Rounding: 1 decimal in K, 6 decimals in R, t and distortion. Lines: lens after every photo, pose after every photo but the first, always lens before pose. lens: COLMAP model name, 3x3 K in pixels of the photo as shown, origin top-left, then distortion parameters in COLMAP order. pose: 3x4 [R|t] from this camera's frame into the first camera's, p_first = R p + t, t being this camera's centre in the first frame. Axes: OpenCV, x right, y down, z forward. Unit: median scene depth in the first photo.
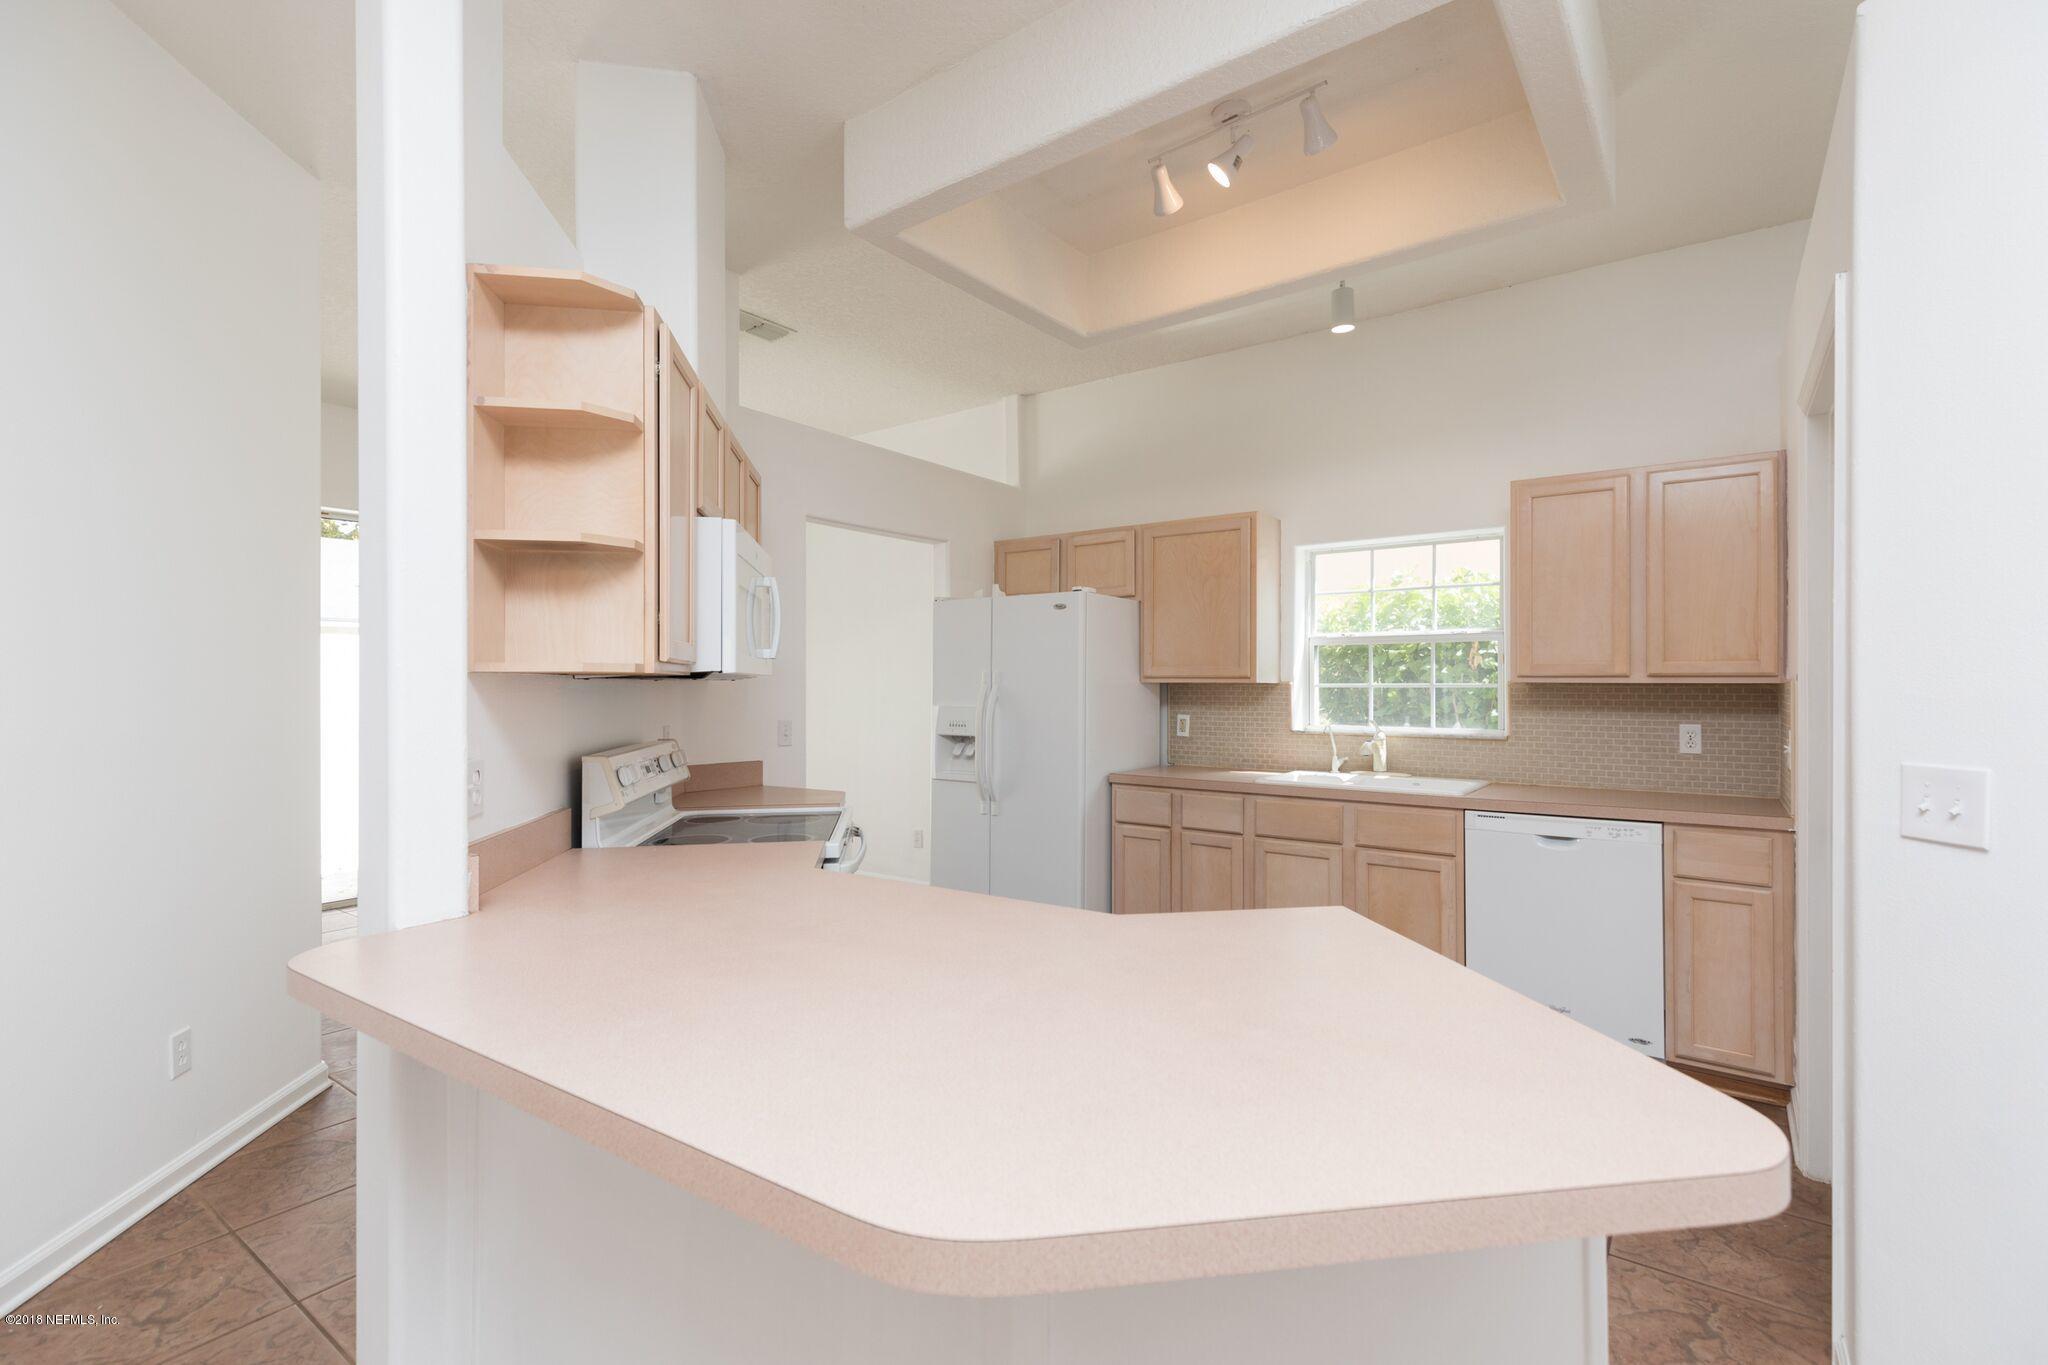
lens RADIAL K [[927.7, 0, 1024.6], [0, 927.7, 679.4], [0, 0, 1]] dist [0.008140, -0.001096]
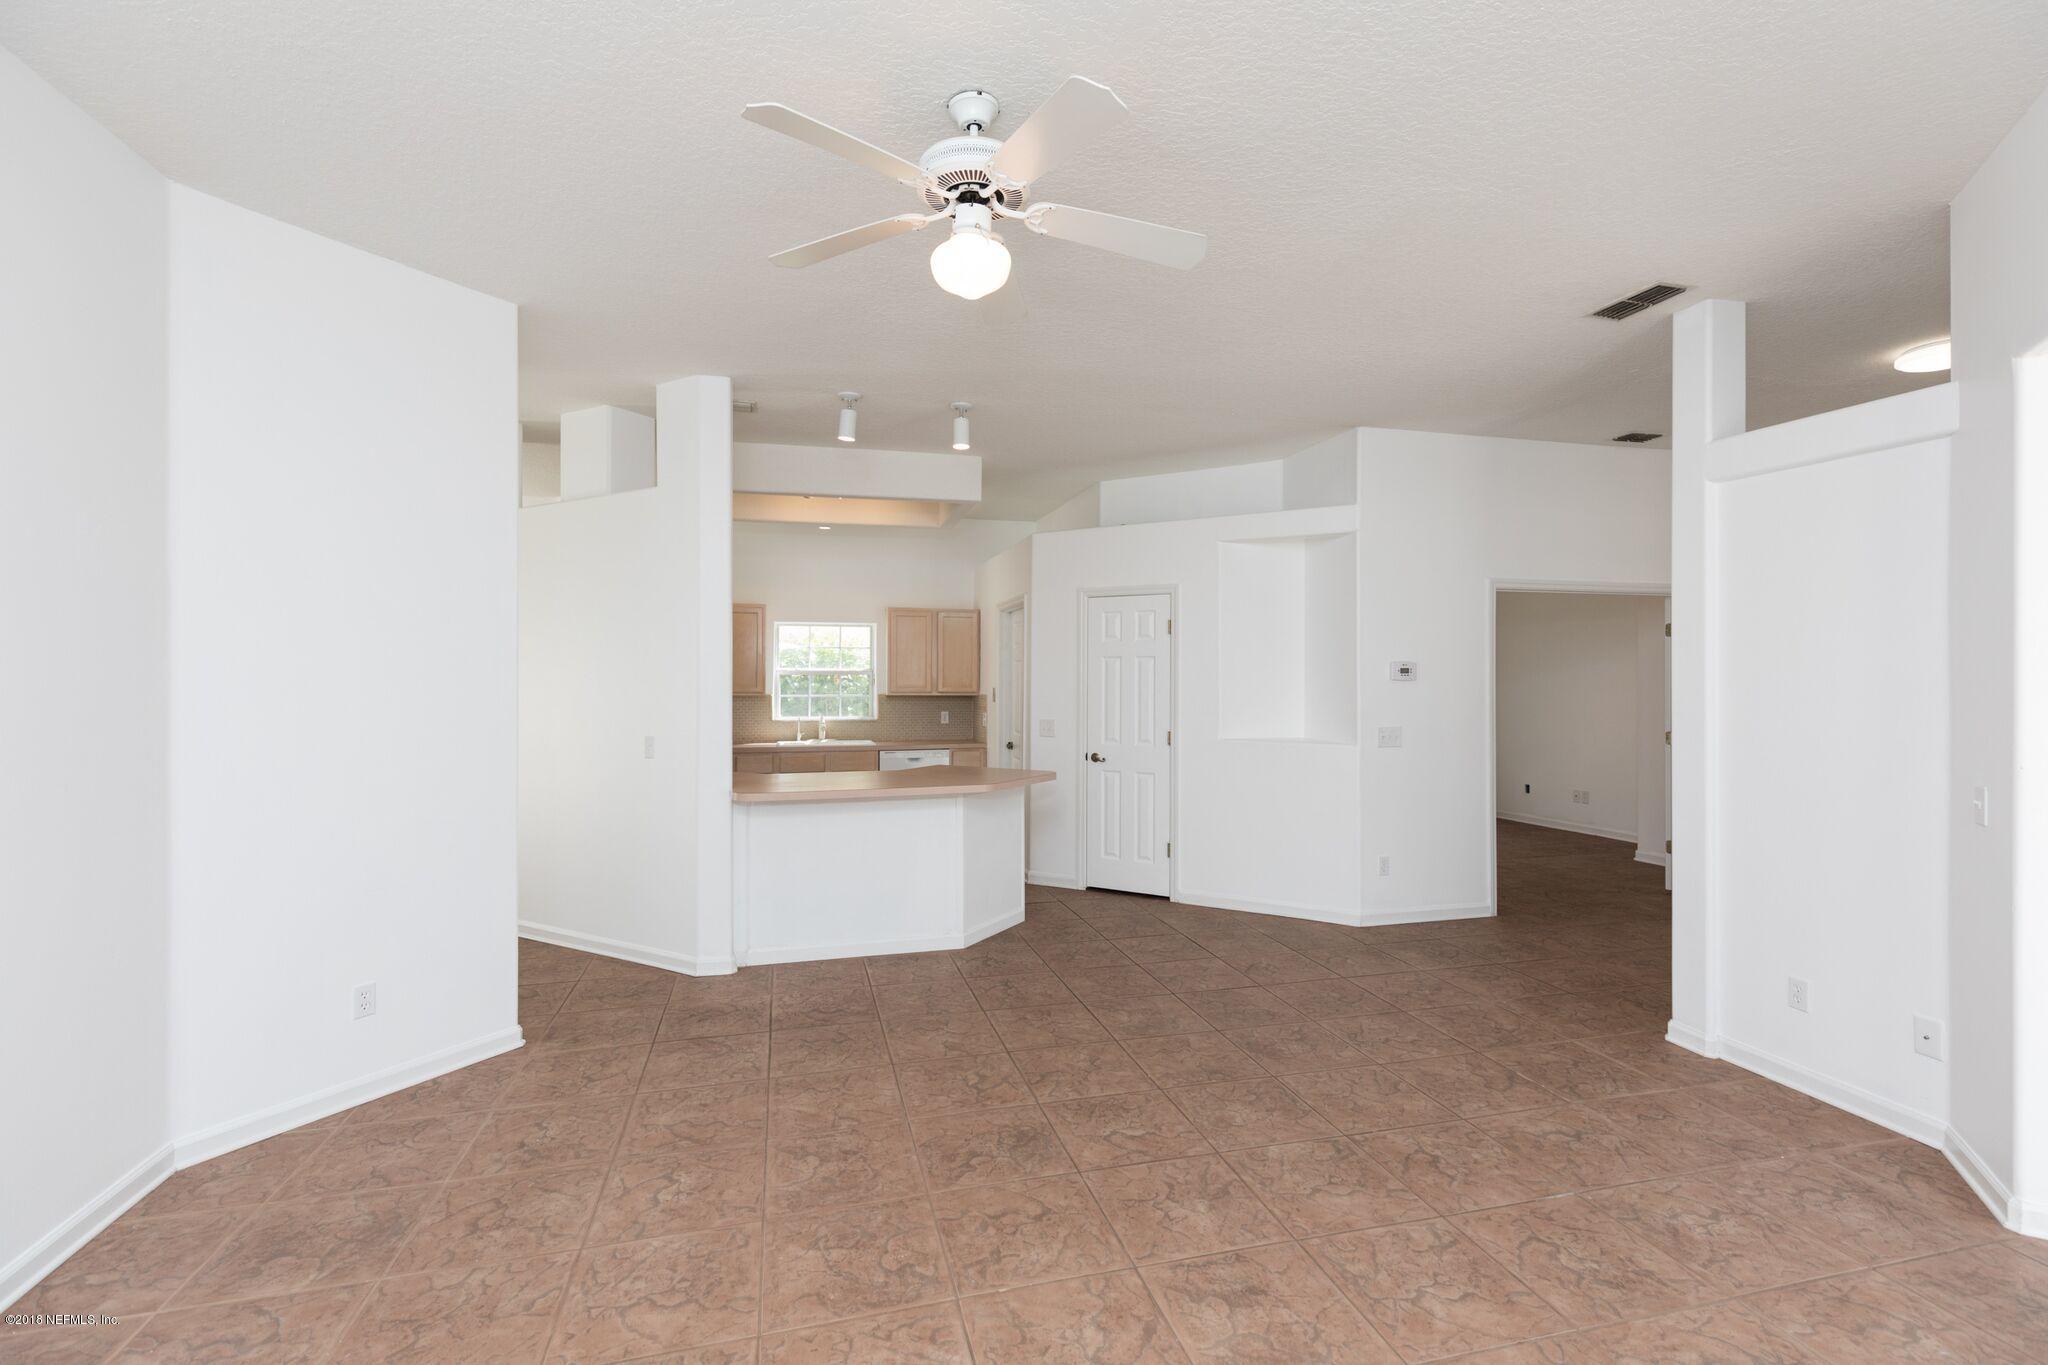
lens RADIAL K [[927.7, 0, 1023.7], [0, 927.7, 679.0], [0, 0, 1]] dist [0.008140, -0.001096]
pose [[0.639554, 0.003529, 0.768738, -0.866712], [-0.007738, 0.999968, 0.001847, -0.036696], [-0.768707, -0.007129, 0.639561, -0.608163]]
